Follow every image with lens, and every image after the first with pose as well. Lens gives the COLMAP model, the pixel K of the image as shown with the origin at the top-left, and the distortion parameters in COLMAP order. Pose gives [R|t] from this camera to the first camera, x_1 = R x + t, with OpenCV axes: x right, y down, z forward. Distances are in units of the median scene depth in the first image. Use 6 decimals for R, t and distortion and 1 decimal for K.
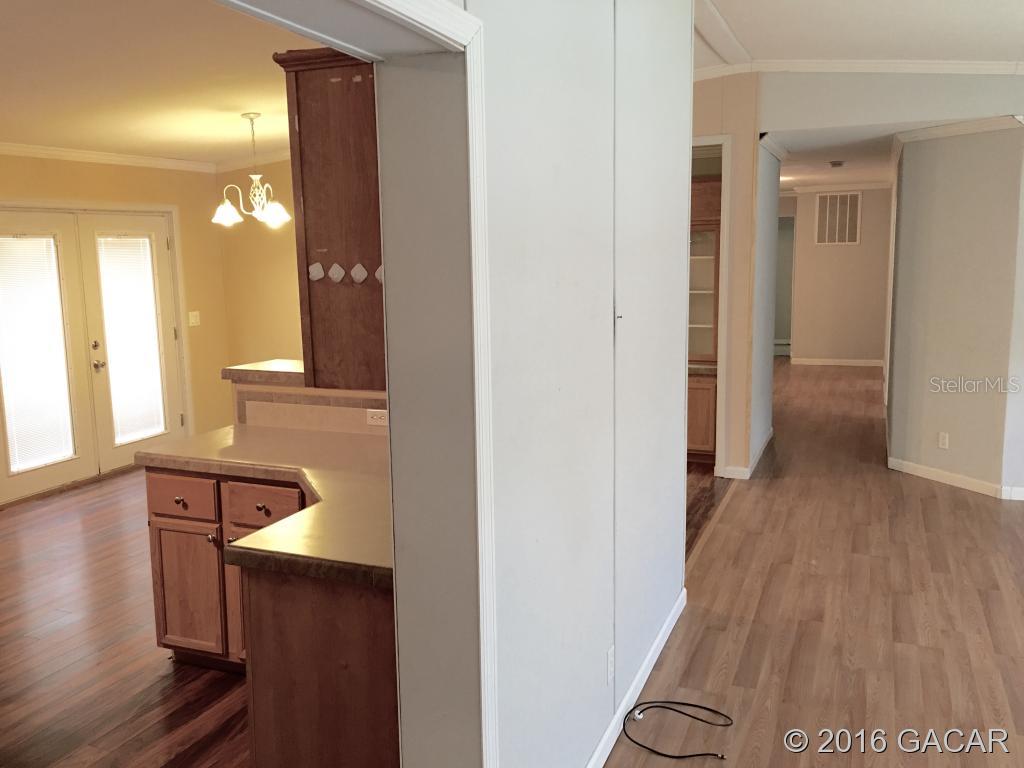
lens RADIAL K [[876.8, 0, 508.7], [0, 876.8, 385.6], [0, 0, 1]] dist [0.038887, -0.018552]
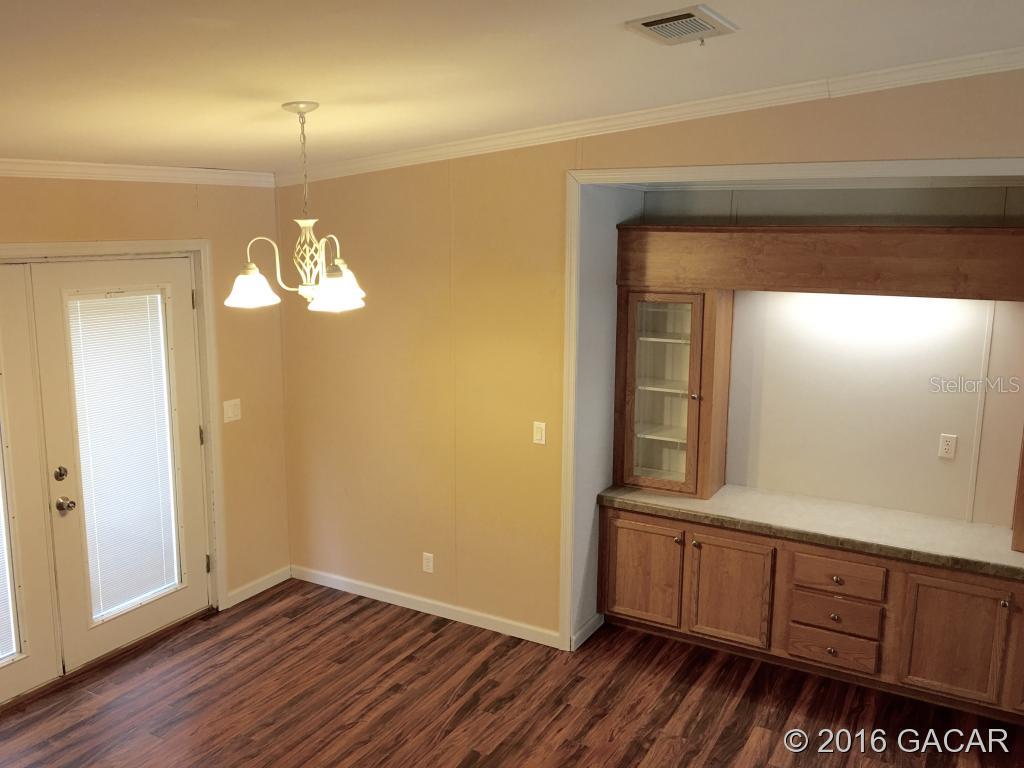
lens RADIAL K [[876.8, 0, 513.7], [0, 876.8, 380.9], [0, 0, 1]] dist [0.038887, -0.018552]
pose [[0.993190, 0.041703, -0.108787, -0.100863], [-0.039786, 0.999013, 0.019736, -0.155862], [0.109503, -0.015273, 0.993869, 0.482488]]
